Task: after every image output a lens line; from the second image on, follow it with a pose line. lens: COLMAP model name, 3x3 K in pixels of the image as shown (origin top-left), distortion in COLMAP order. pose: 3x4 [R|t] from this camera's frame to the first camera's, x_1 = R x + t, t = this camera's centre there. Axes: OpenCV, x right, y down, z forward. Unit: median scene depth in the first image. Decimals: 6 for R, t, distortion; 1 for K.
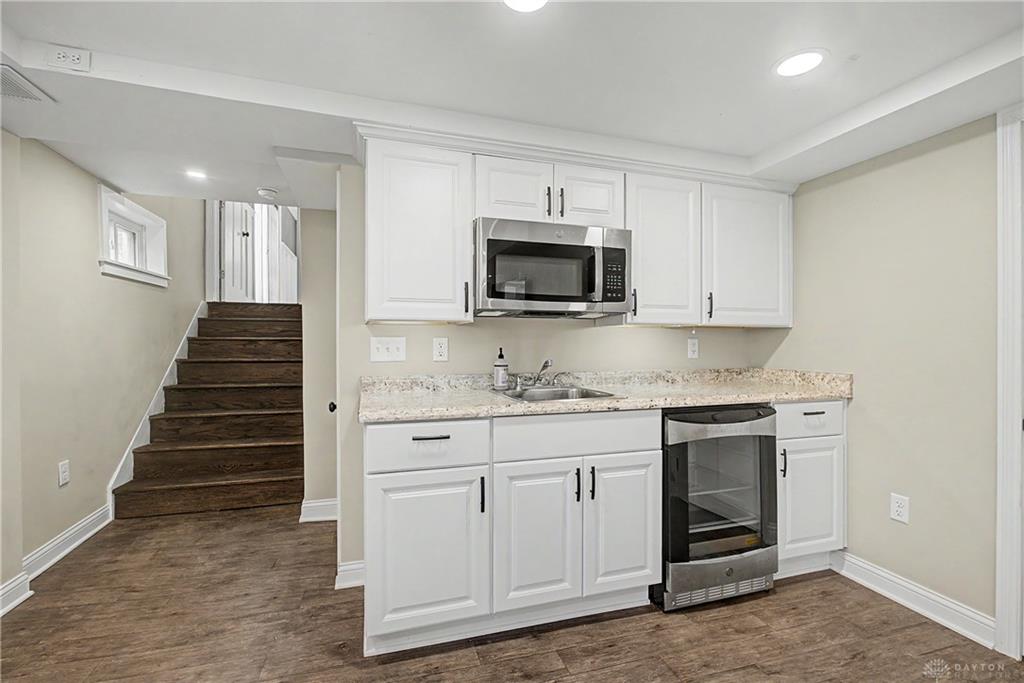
lens RADIAL K [[450.8, 0, 512.7], [0, 450.8, 342.9], [0, 0, 1]] dist [-0.008047, 0.000245]
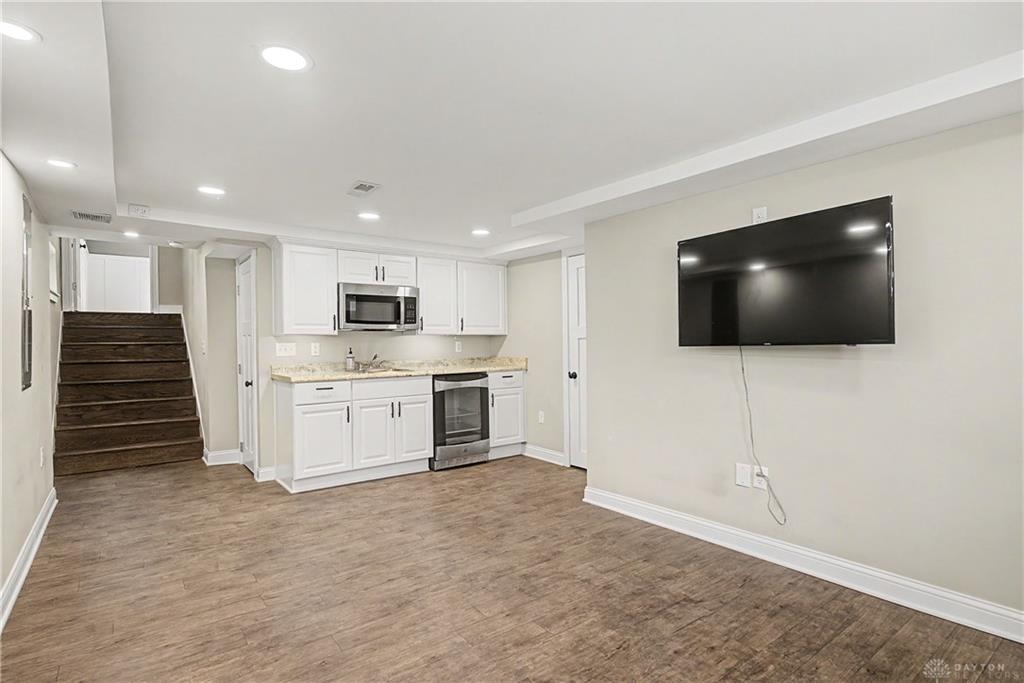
lens RADIAL K [[515.2, 0, 512.0], [0, 515.2, 341.5], [0, 0, 1]] dist [-0.002387, -0.000526]
pose [[0.938854, -0.011294, 0.344131, -0.141039], [0.010958, 0.999936, 0.002923, -0.015251], [-0.344142, 0.001027, 0.938917, -1.308917]]
